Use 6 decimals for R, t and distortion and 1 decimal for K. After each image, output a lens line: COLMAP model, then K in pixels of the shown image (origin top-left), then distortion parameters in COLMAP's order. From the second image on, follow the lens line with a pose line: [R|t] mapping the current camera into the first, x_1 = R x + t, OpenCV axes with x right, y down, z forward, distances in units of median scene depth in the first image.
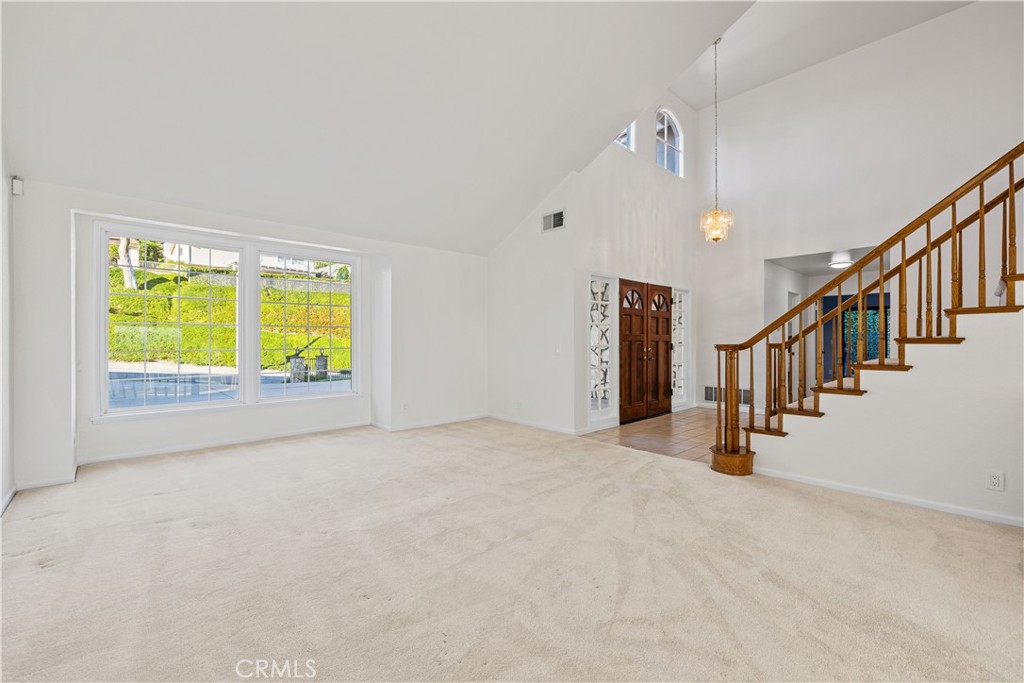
lens RADIAL K [[426.3, 0, 503.6], [0, 426.3, 340.3], [0, 0, 1]] dist [-0.002302, -0.000021]
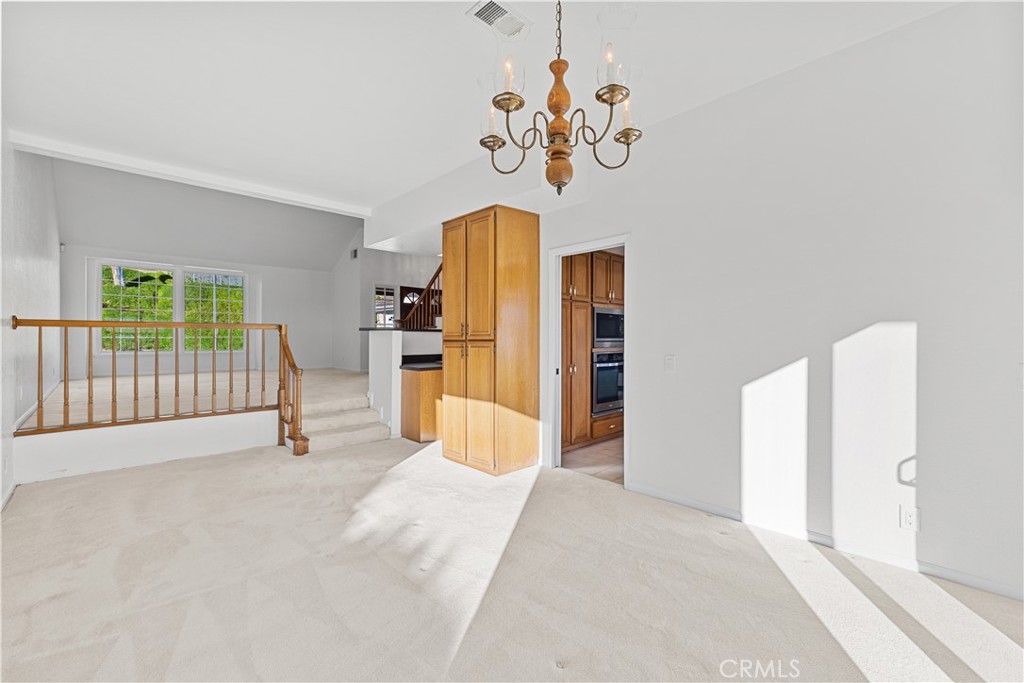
lens RADIAL K [[426.3, 0, 511.8], [0, 426.3, 337.8], [0, 0, 1]] dist [-0.002302, -0.000021]
pose [[0.999706, 0.005497, 0.023617, 0.140788], [-0.005419, 0.999980, -0.003375, 0.014286], [-0.023635, 0.003246, 0.999715, -0.153871]]
